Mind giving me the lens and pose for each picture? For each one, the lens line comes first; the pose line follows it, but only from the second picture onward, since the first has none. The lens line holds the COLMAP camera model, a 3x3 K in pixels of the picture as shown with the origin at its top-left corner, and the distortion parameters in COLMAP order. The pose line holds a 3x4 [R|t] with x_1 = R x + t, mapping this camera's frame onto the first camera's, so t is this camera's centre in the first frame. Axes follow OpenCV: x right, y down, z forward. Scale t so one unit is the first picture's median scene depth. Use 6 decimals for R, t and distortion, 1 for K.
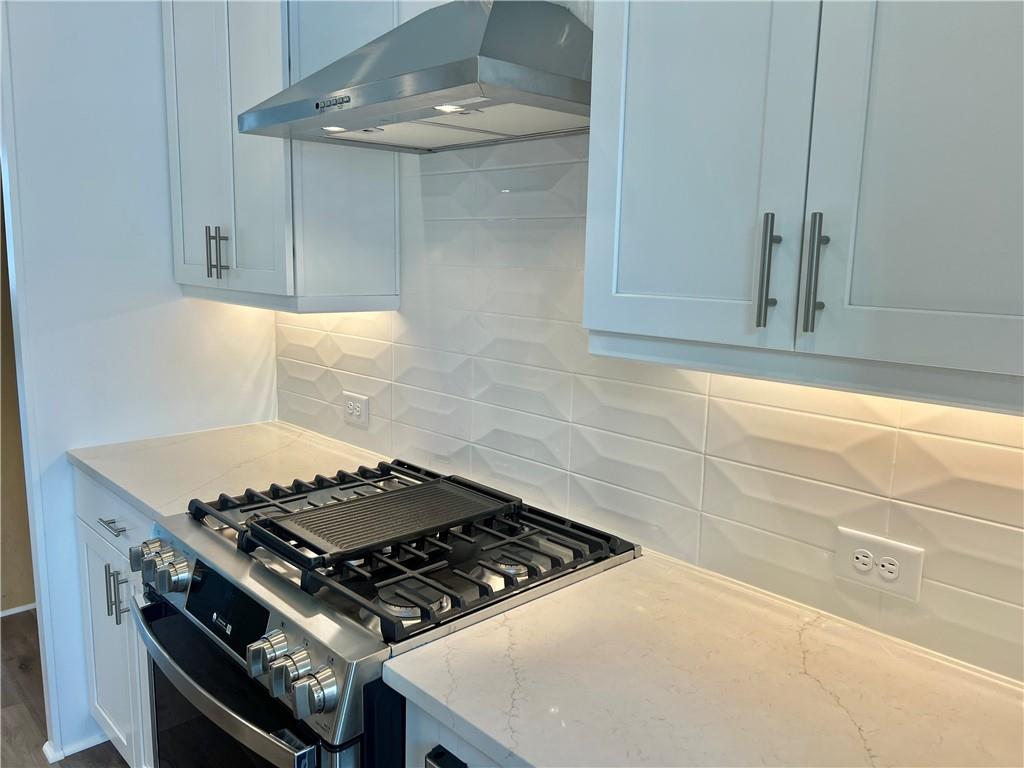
lens RADIAL K [[780.0, 0, 512.0], [0, 780.0, 384.0], [0, 0, 1]] dist [0.111370, -0.109192]
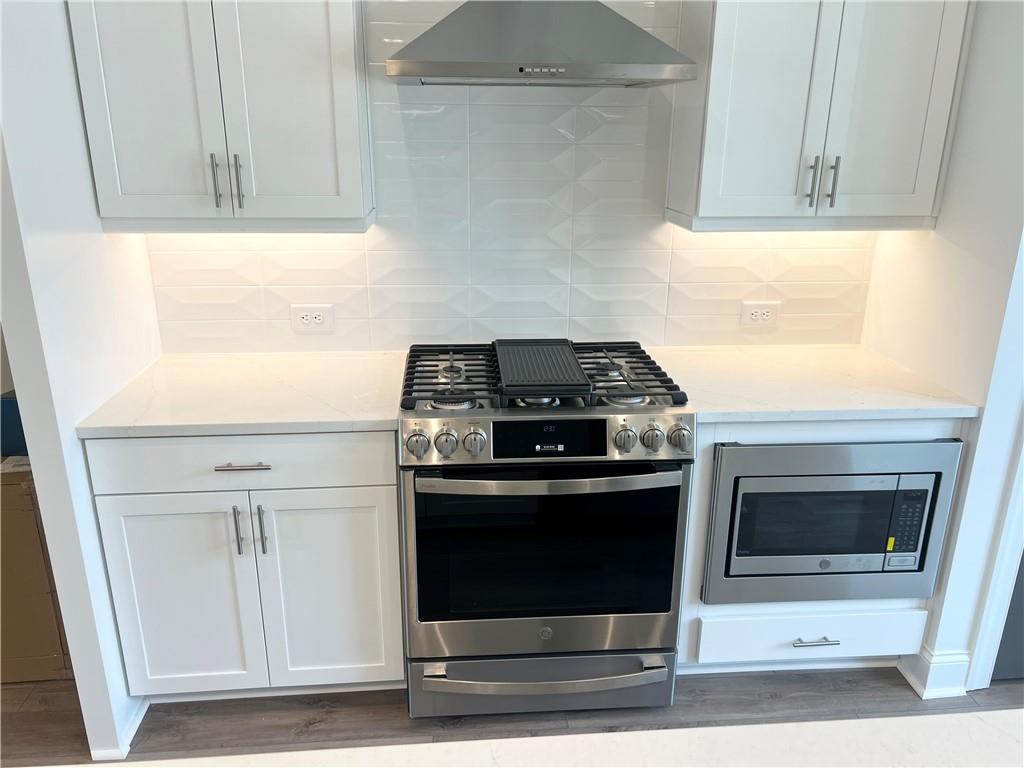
lens RADIAL K [[780.0, 0, 512.0], [0, 780.0, 384.0], [0, 0, 1]] dist [0.111370, -0.109192]
pose [[0.631691, -0.261854, 0.729656, -1.274679], [0.135578, 0.964035, 0.228592, -0.138203], [-0.763272, -0.045474, 0.644475, 0.107444]]
